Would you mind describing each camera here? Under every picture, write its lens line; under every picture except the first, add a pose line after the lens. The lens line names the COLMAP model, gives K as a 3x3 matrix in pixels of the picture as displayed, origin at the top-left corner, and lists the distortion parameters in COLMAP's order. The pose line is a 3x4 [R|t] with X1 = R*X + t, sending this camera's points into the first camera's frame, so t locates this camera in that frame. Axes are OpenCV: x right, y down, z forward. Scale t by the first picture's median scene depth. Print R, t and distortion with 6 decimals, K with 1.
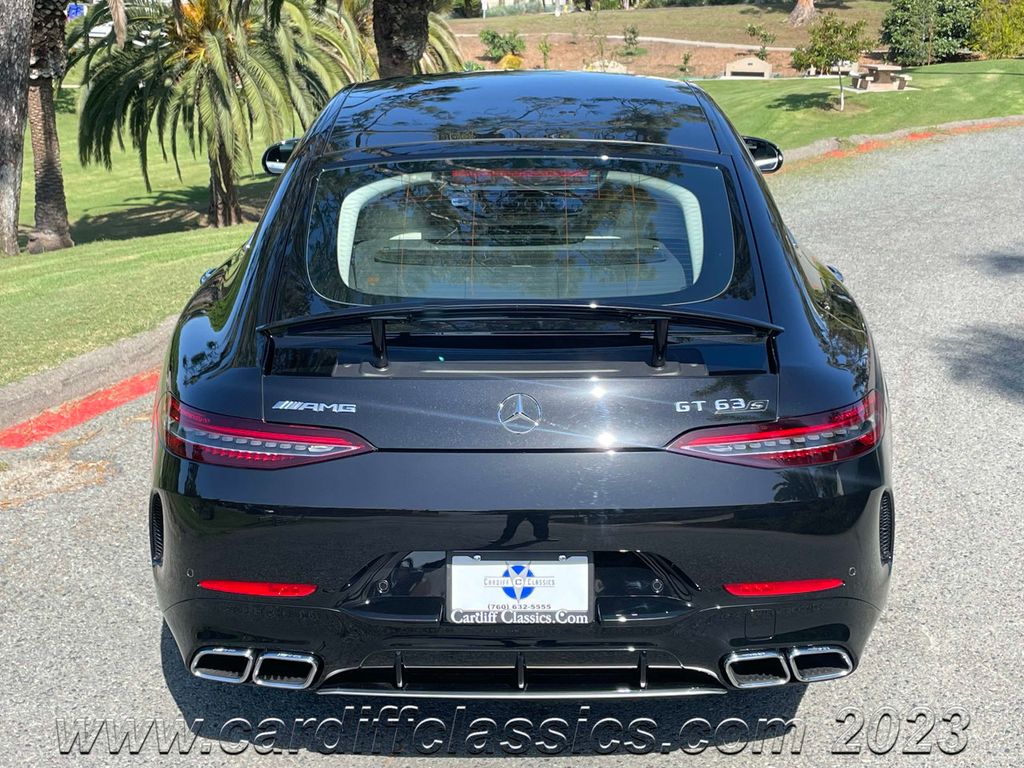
lens RADIAL K [[1444.8, 0, 515.3], [0, 1444.8, 379.9], [0, 0, 1]] dist [0.104696, -0.186789]
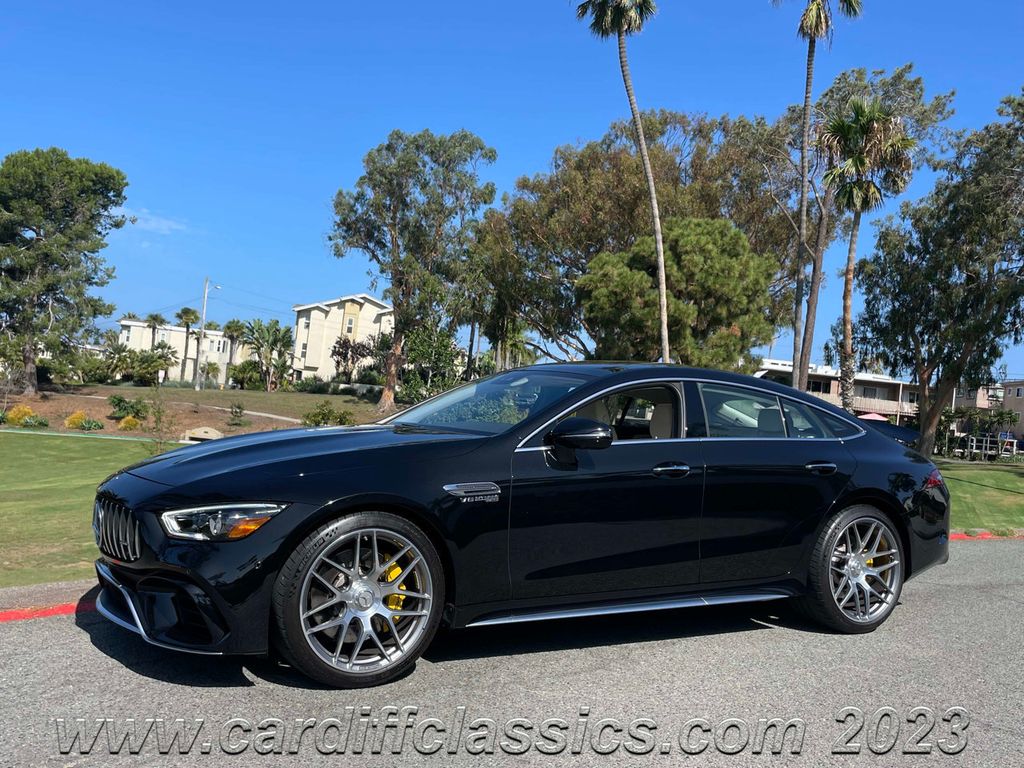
lens RADIAL K [[982.8, 0, 513.5], [0, 982.8, 380.1], [0, 0, 1]] dist [0.101502, -0.153393]
pose [[0.970734, 0.095398, 0.220398, 0.231698], [-0.032544, 0.961507, -0.272845, -0.080267], [-0.237943, 0.257687, 0.936472, 0.307505]]
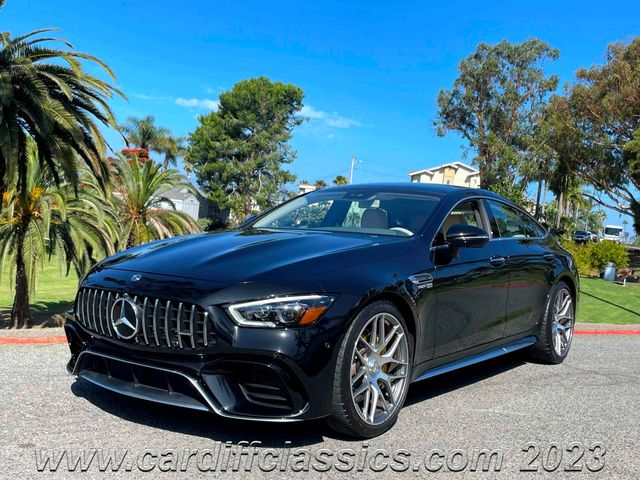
lens RADIAL K [[697.4, 0, 315.6], [0, 697.4, 236.4], [0, 0, 1]] dist [0.115261, -0.215871]
pose [[0.987652, 0.095191, -0.124430, 0.228275], [-0.121866, 0.965920, -0.228357, -0.069797], [0.098452, 0.240701, 0.965593, 0.280267]]
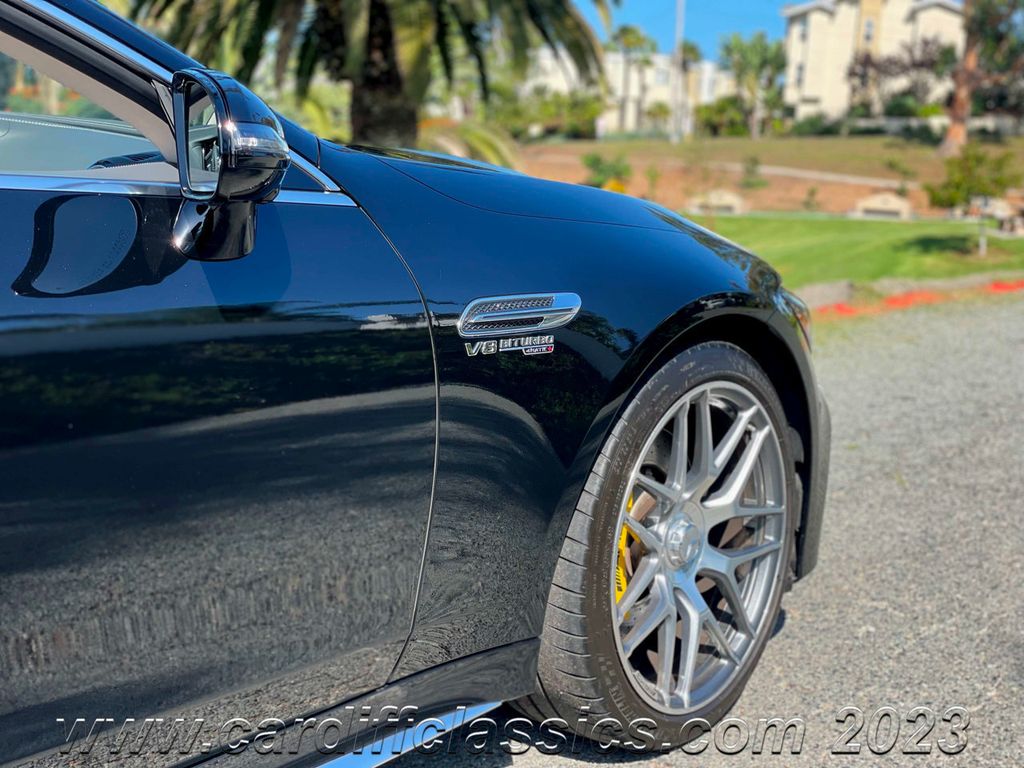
lens RADIAL K [[1533.2, 0, 512.0], [0, 1533.2, 384.0], [0, 0, 1]] dist [0.100888, -0.078366]
pose [[0.994598, 0.051165, -0.090317, 0.051011], [-0.059315, 0.994174, -0.089994, -0.022519], [0.085186, 0.094865, 0.991839, 0.137483]]
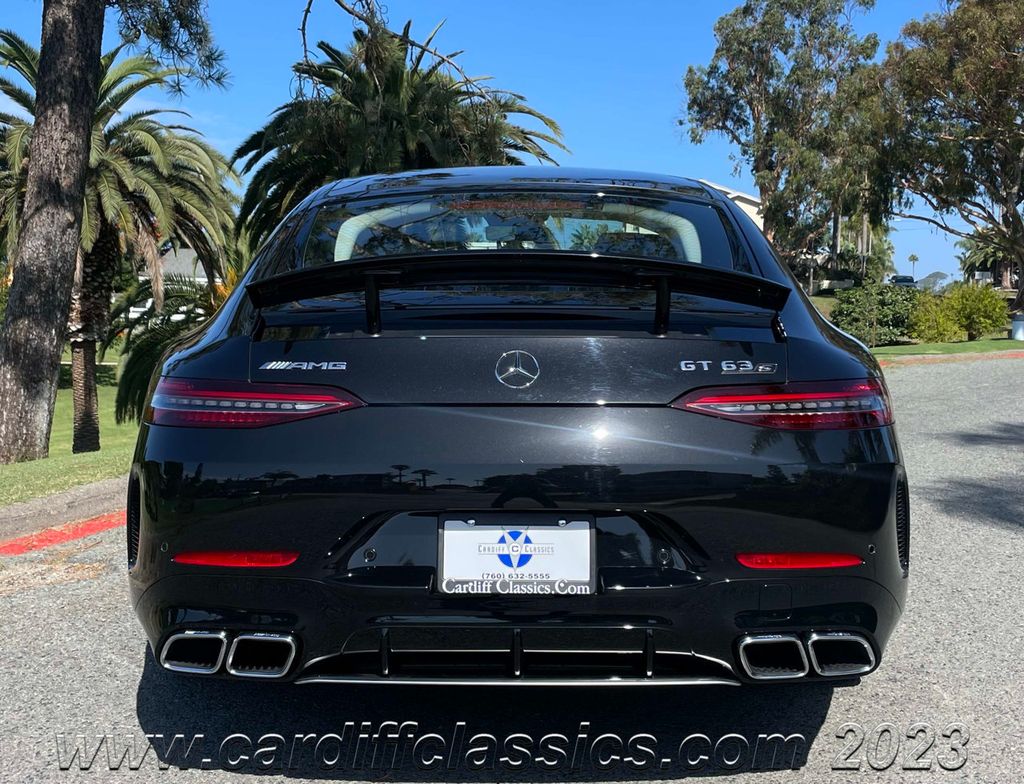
lens RADIAL K [[1303.6, 0, 507.1], [0, 1303.6, 389.9], [0, 0, 1]] dist [0.102519, -0.177900]
pose [[0.999976, 0.006868, -0.000286, -0.000262], [-0.006798, 0.982041, -0.188546, 0.014990], [-0.001014, 0.188544, 0.982064, 0.011729]]
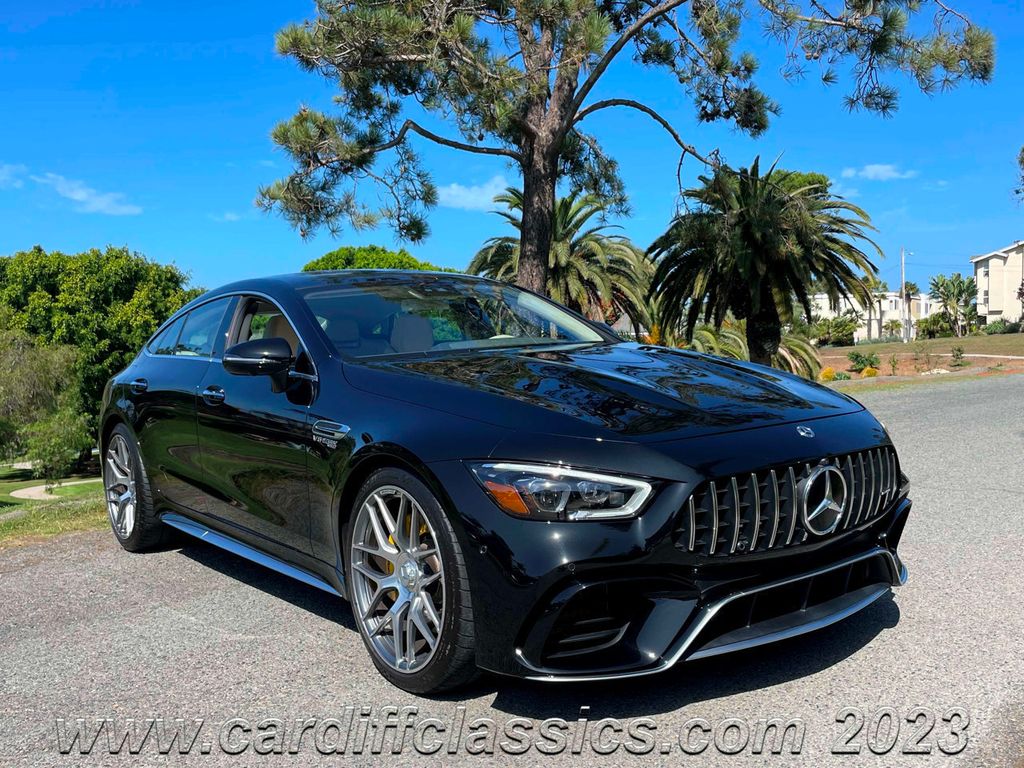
lens RADIAL K [[961.6, 0, 512.0], [0, 961.6, 384.0], [0, 0, 1]] dist [0.074078, -0.101116]
pose [[0.929954, -0.016345, -0.367311, 0.042630], [-0.063671, 0.976759, -0.204666, 0.040706], [0.362120, 0.213717, 0.907300, -0.073151]]
